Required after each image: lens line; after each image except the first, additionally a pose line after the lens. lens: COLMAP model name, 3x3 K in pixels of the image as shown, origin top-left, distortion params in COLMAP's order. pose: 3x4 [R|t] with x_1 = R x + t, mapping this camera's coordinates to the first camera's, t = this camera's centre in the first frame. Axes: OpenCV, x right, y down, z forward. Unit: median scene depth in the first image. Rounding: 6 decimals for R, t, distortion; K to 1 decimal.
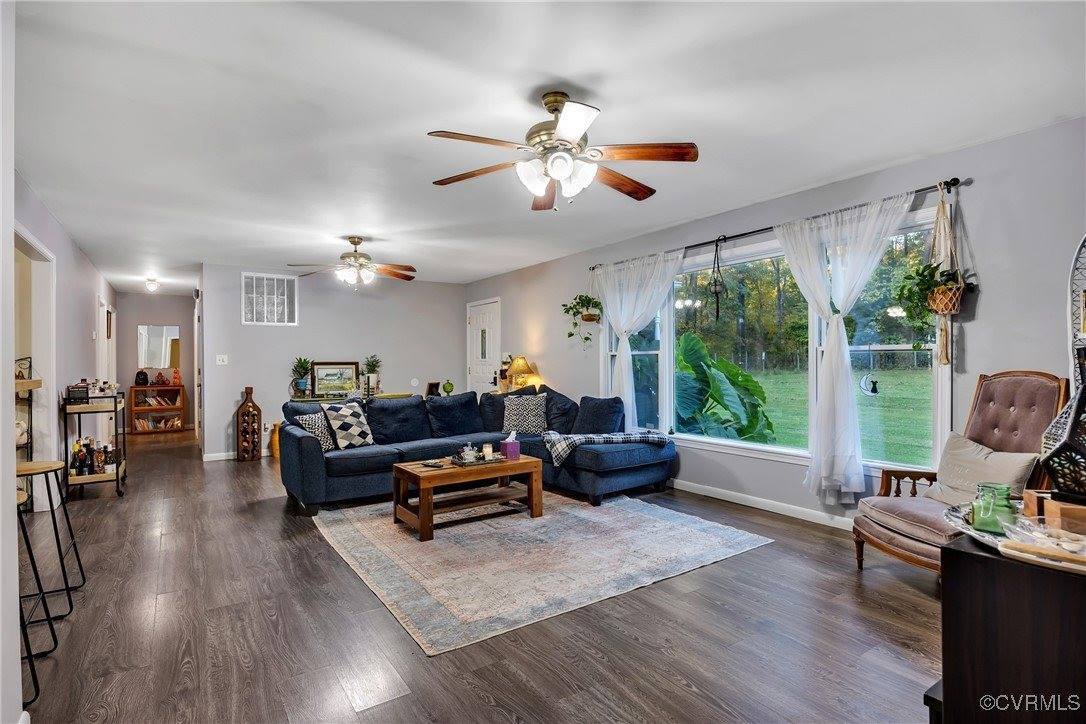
lens RADIAL K [[551.4, 0, 547.4], [0, 551.4, 360.3], [0, 0, 1]] dist [-0.002506, -0.000209]
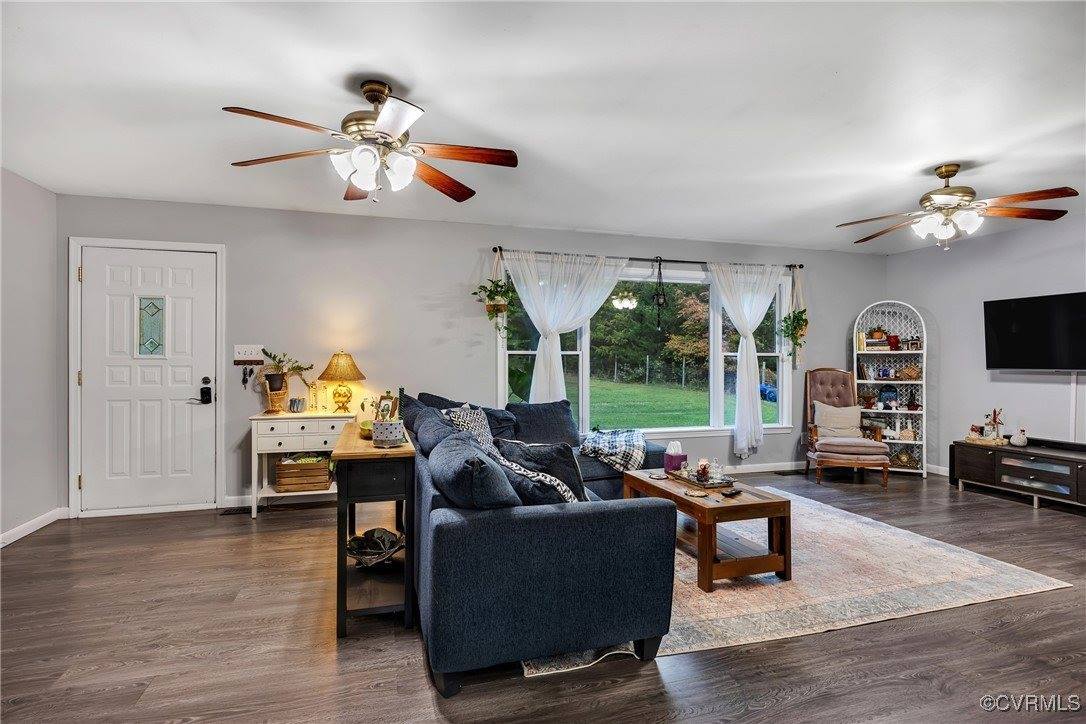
lens RADIAL K [[551.4, 0, 548.3], [0, 551.4, 361.2], [0, 0, 1]] dist [-0.002506, -0.000209]
pose [[0.292164, 0.007257, 0.956341, -1.246301], [-0.006284, 0.999964, -0.005668, 0.010981], [-0.956347, -0.004353, 0.292199, 1.231009]]
